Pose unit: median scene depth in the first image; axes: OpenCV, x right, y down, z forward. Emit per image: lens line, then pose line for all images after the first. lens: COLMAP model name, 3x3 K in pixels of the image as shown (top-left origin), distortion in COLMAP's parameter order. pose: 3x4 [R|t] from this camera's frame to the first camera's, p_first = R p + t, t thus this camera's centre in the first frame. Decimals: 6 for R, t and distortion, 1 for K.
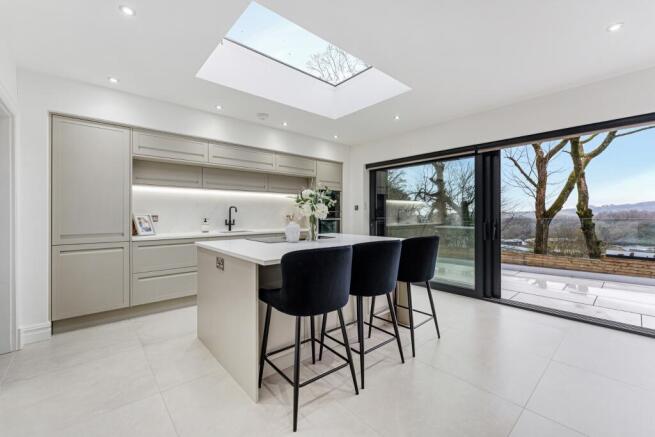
lens RADIAL K [[277.6, 0, 325.3], [0, 277.6, 212.6], [0, 0, 1]] dist [-0.004736, 0.000484]
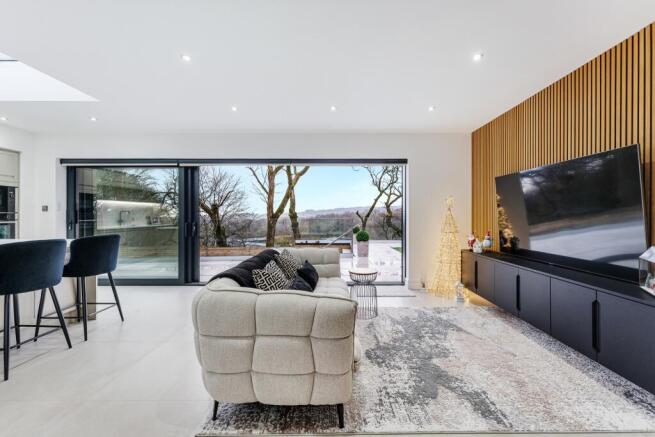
lens RADIAL K [[277.6, 0, 343.6], [0, 277.6, 216.5], [0, 0, 1]] dist [-0.004736, 0.000484]
pose [[0.647262, -0.000991, 0.762267, 0.081538], [-0.005128, 0.999971, 0.005654, -0.002353], [-0.762250, -0.007569, 0.647238, -0.337001]]
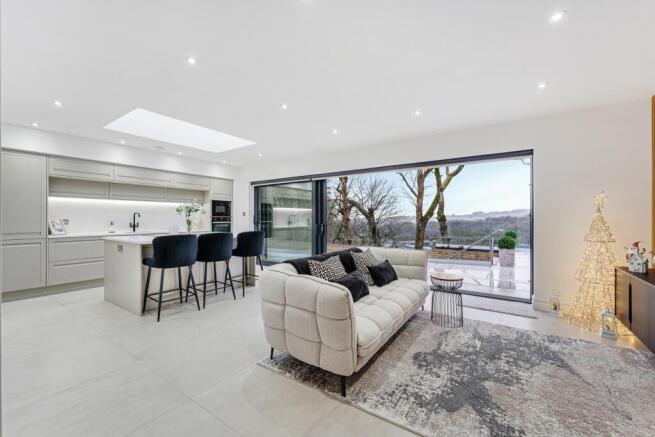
lens RADIAL K [[277.6, 0, 333.7], [0, 277.6, 217.8], [0, 0, 1]] dist [-0.004736, 0.000484]
pose [[0.967379, 0.002418, 0.253320, 0.260993], [-0.003123, 0.999992, 0.002384, -0.004115], [-0.253313, -0.003098, 0.967379, -0.553736]]
